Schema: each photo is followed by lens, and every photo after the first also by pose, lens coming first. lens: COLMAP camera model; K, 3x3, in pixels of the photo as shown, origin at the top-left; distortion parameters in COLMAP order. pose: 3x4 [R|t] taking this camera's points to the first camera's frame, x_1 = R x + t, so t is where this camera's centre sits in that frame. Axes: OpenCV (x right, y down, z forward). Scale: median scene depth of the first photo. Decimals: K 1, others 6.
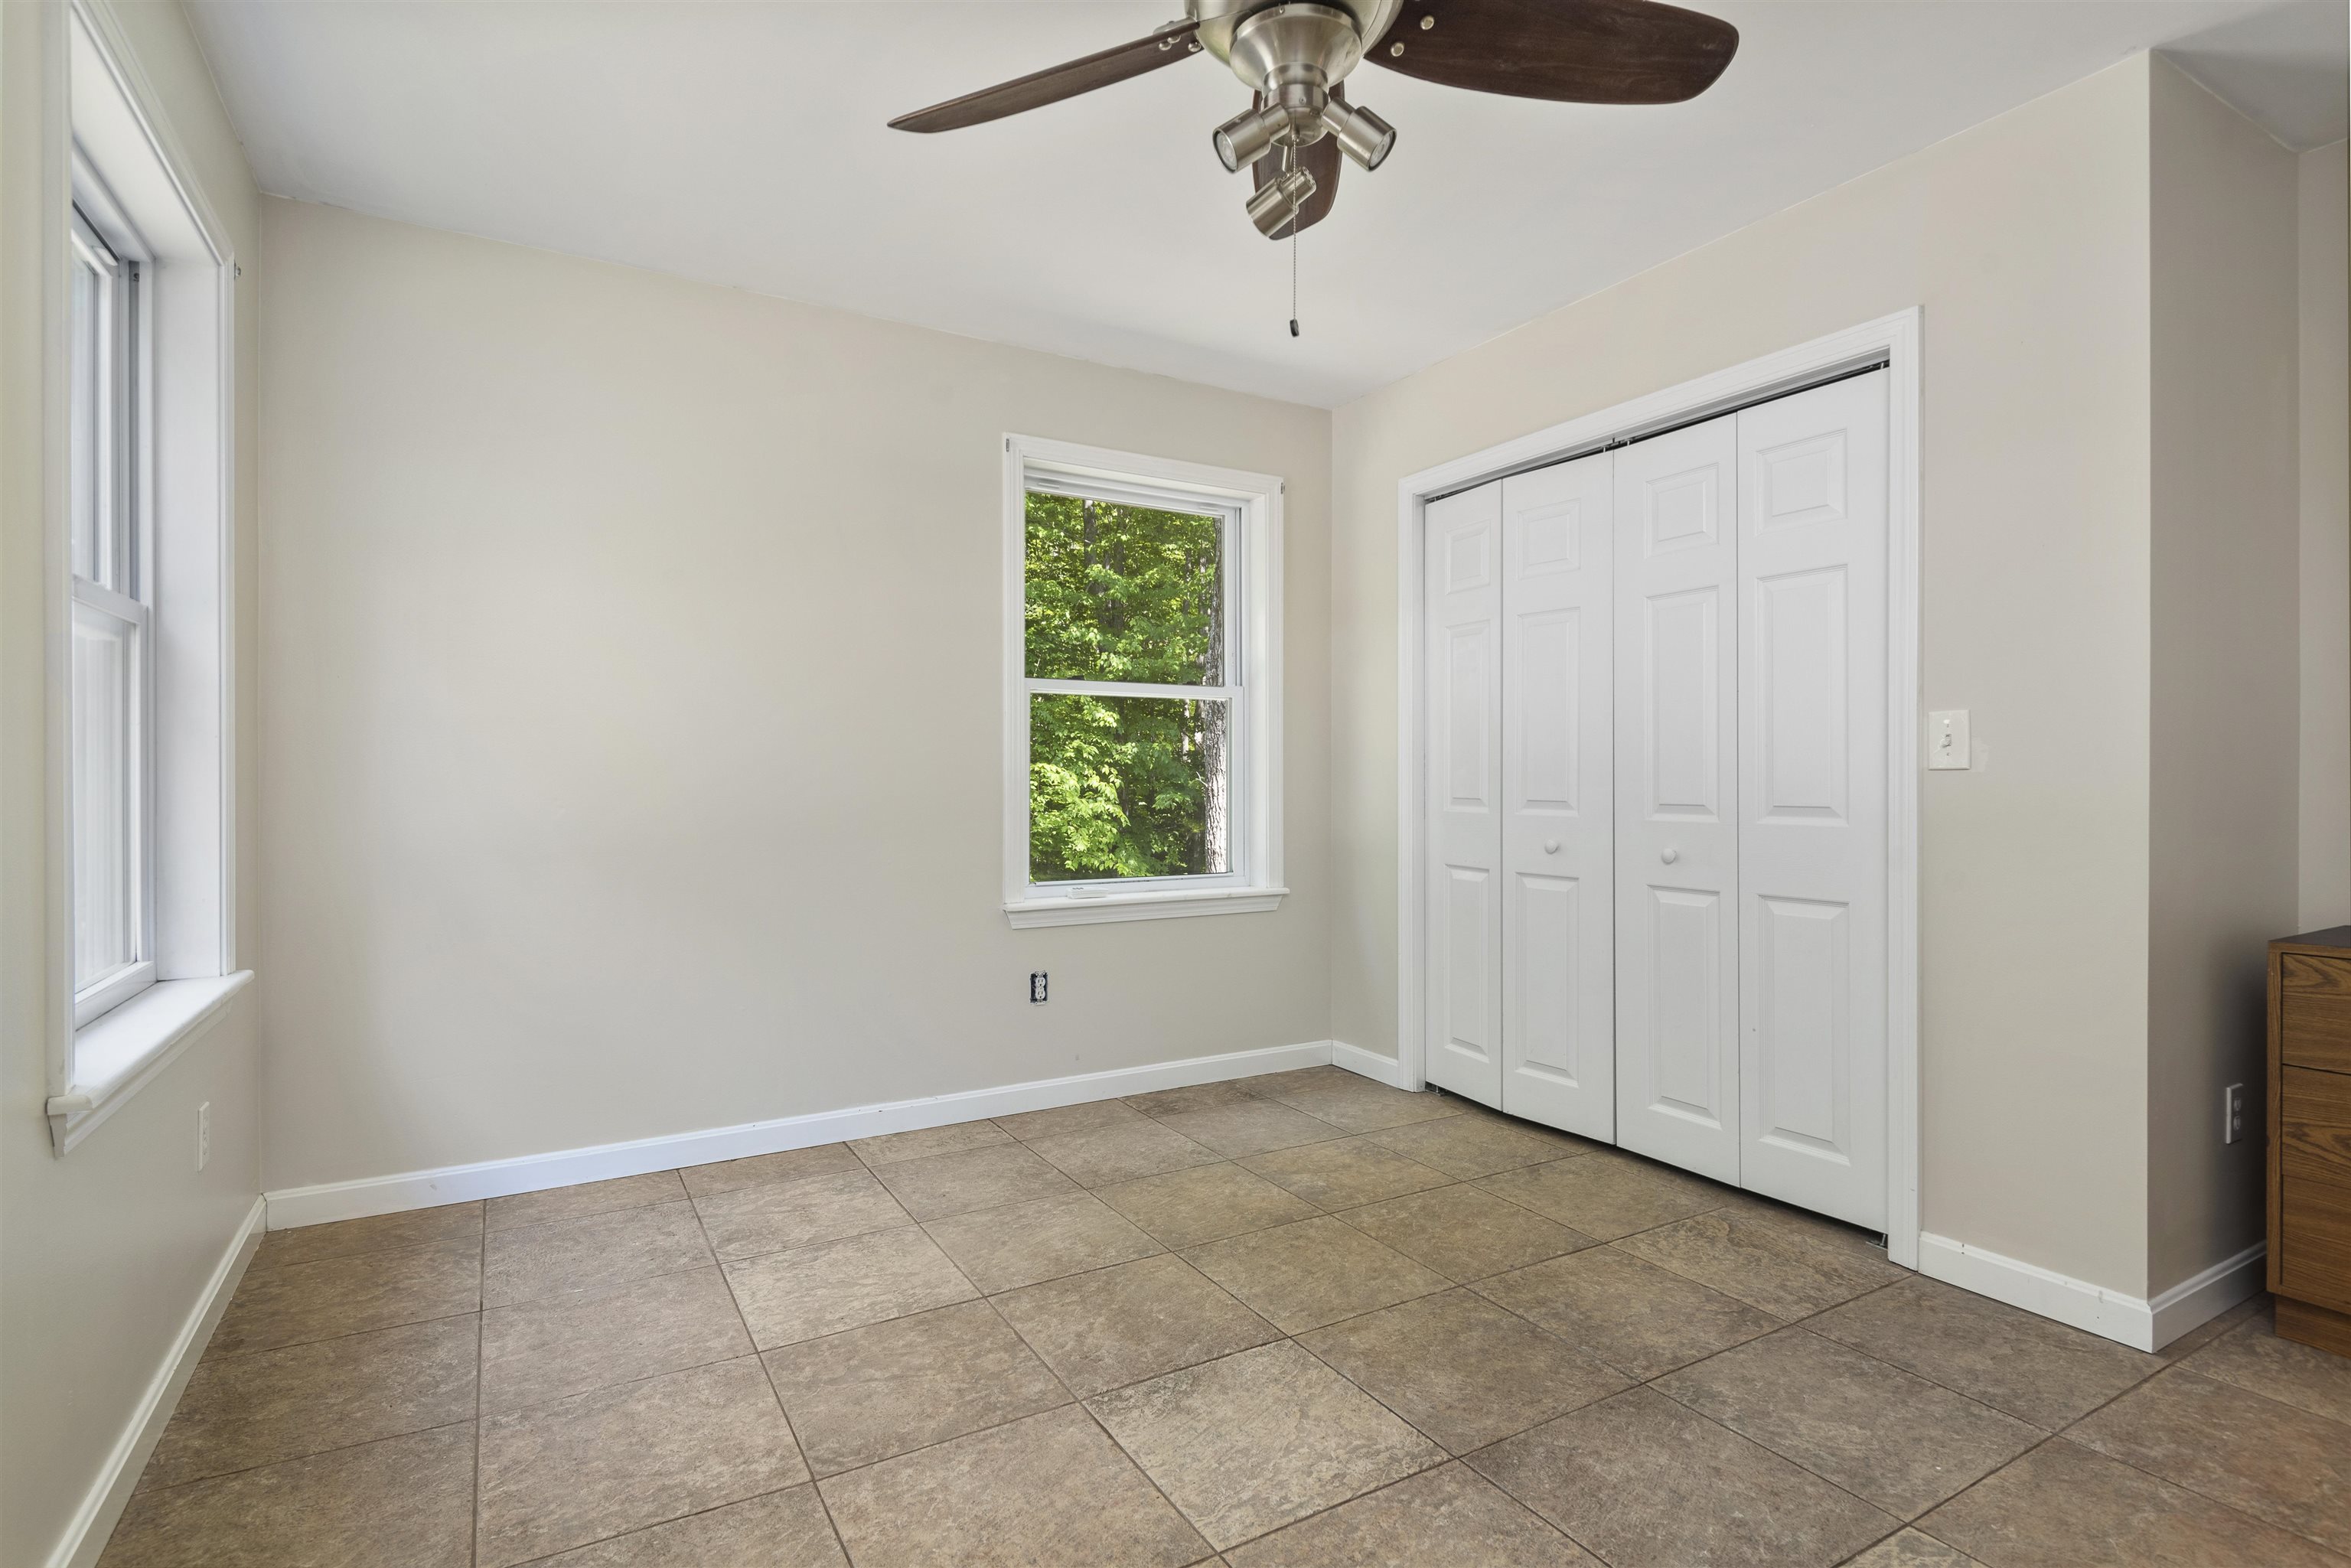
lens RADIAL K [[1145.6, 0, 1177.4], [0, 1145.6, 767.2], [0, 0, 1]] dist [0.032595, -0.026997]
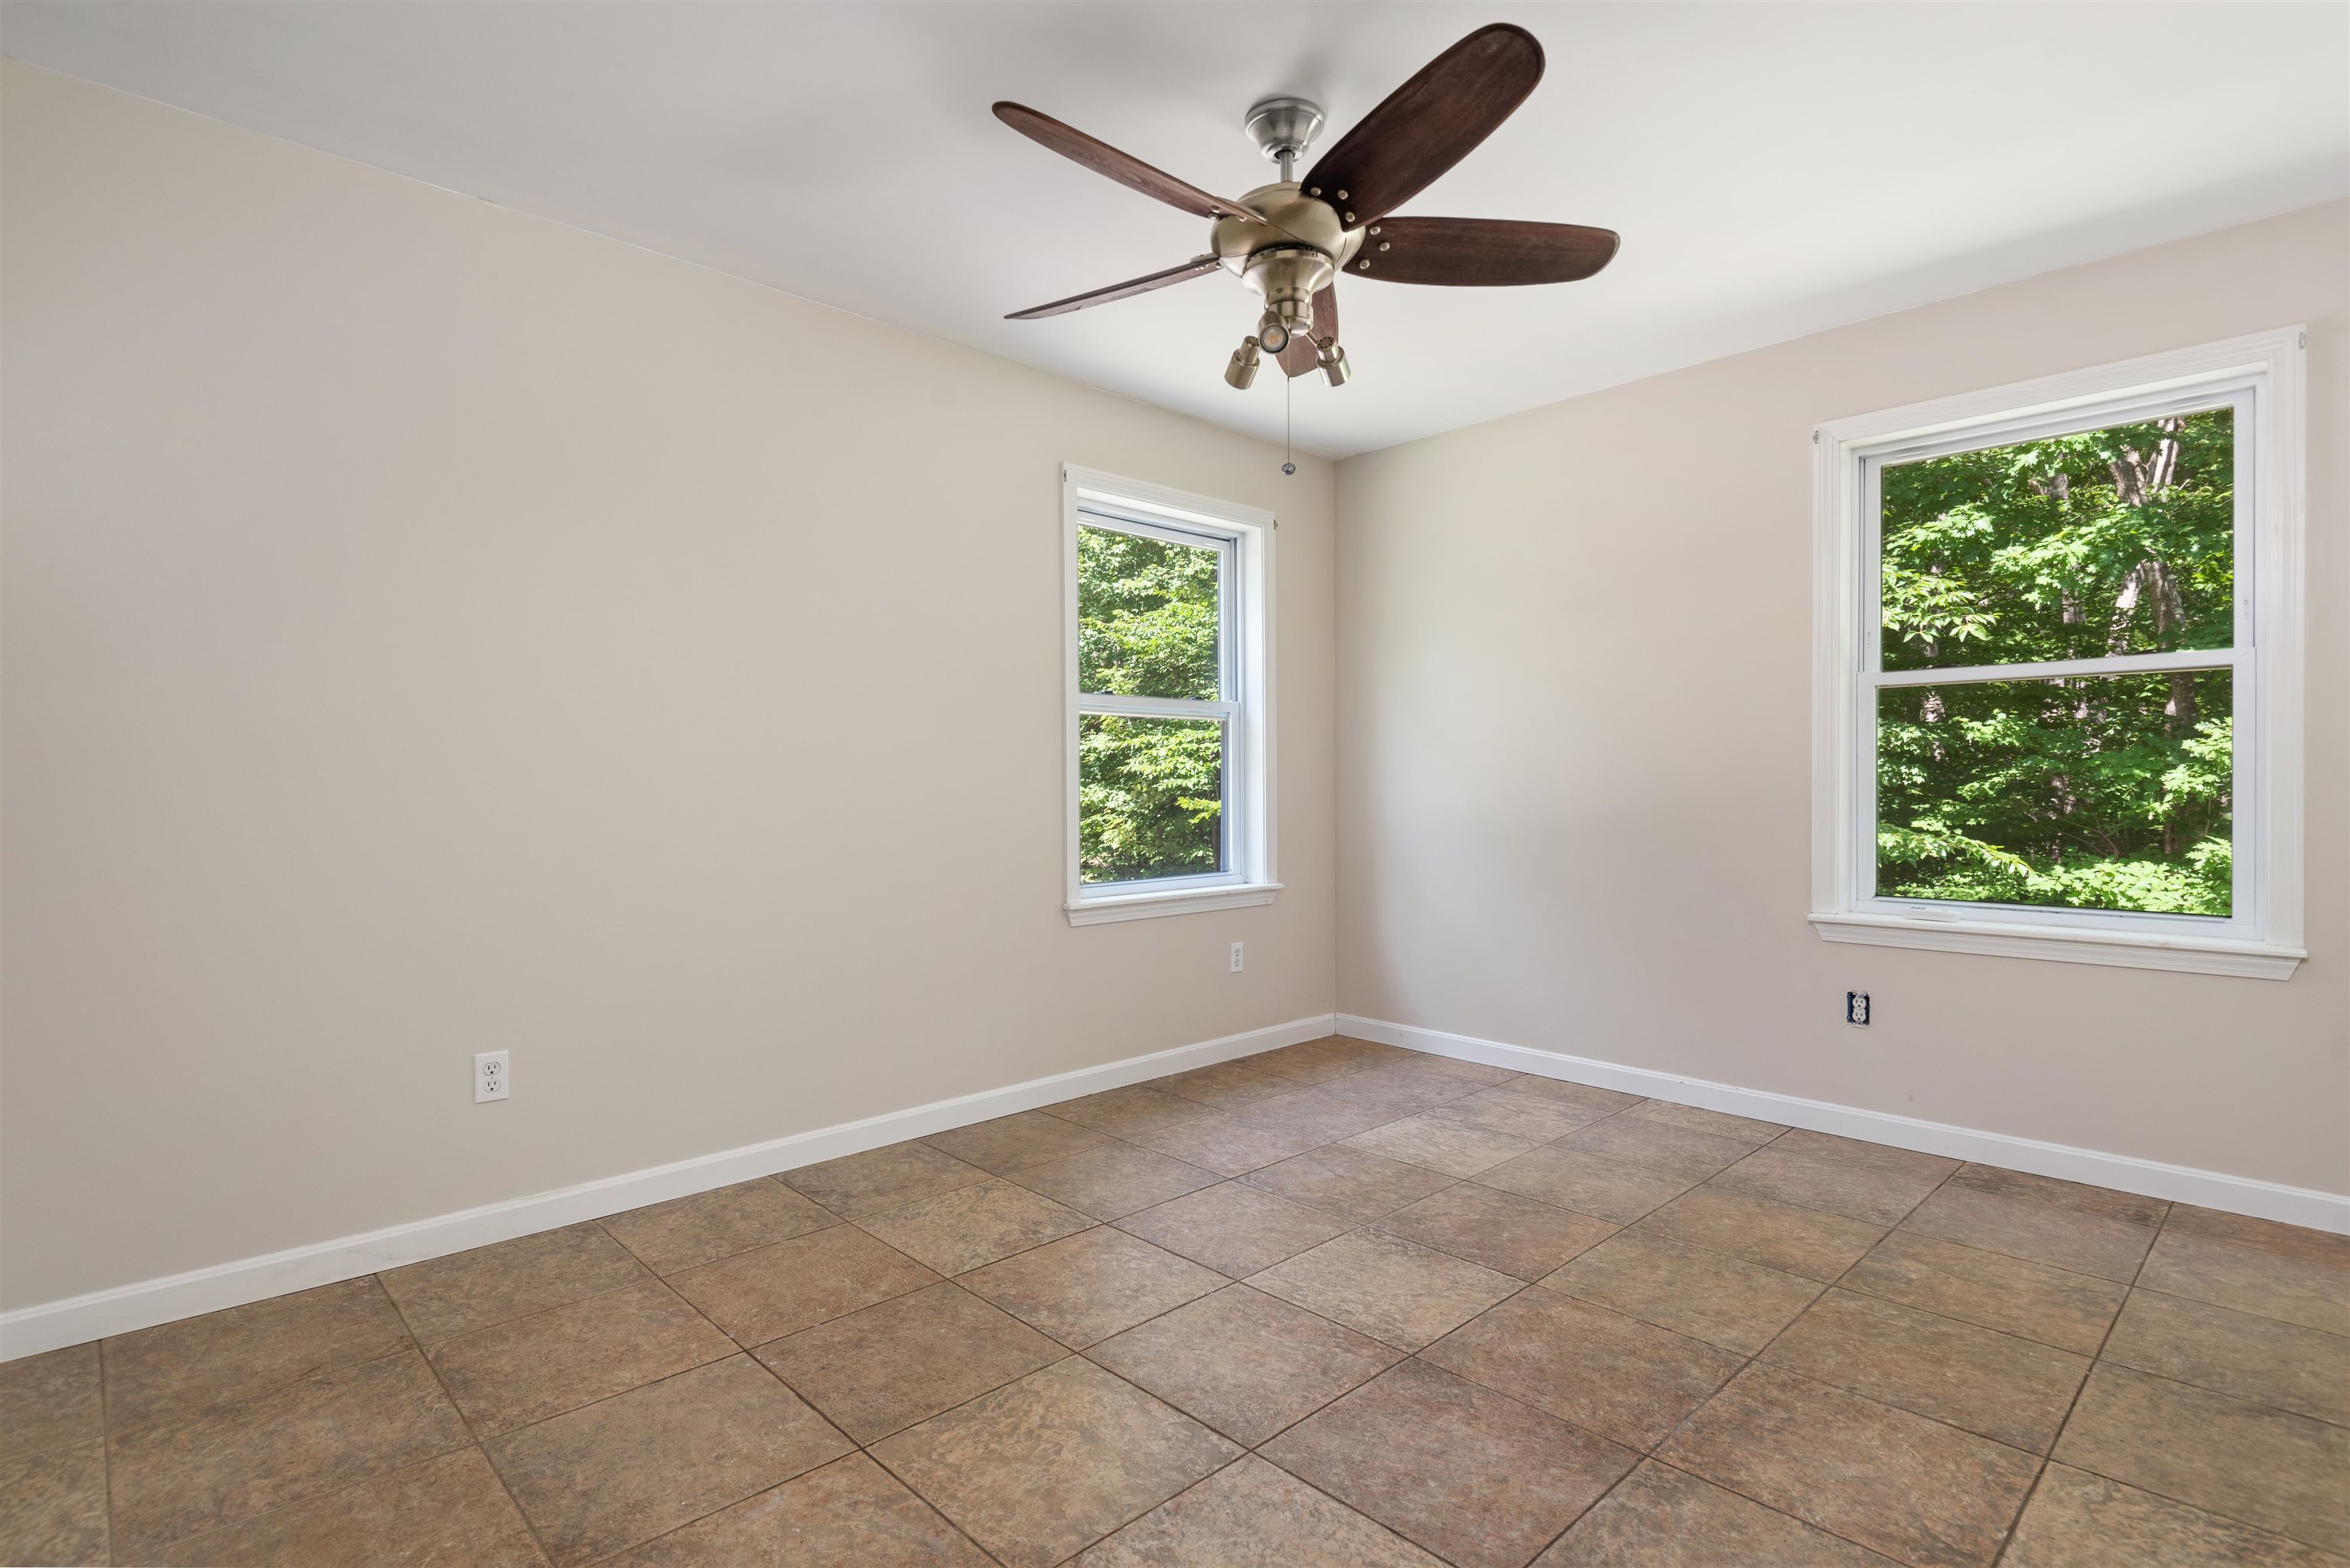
lens RADIAL K [[1164.9, 0, 1175.0], [0, 1164.9, 784.0], [0, 0, 1]] dist [0.031570, -0.027634]
pose [[0.229469, -0.000433, -0.973316, 0.929302], [0.009039, 0.999958, 0.001686, 0.005475], [0.973274, -0.009185, 0.229464, 0.338449]]
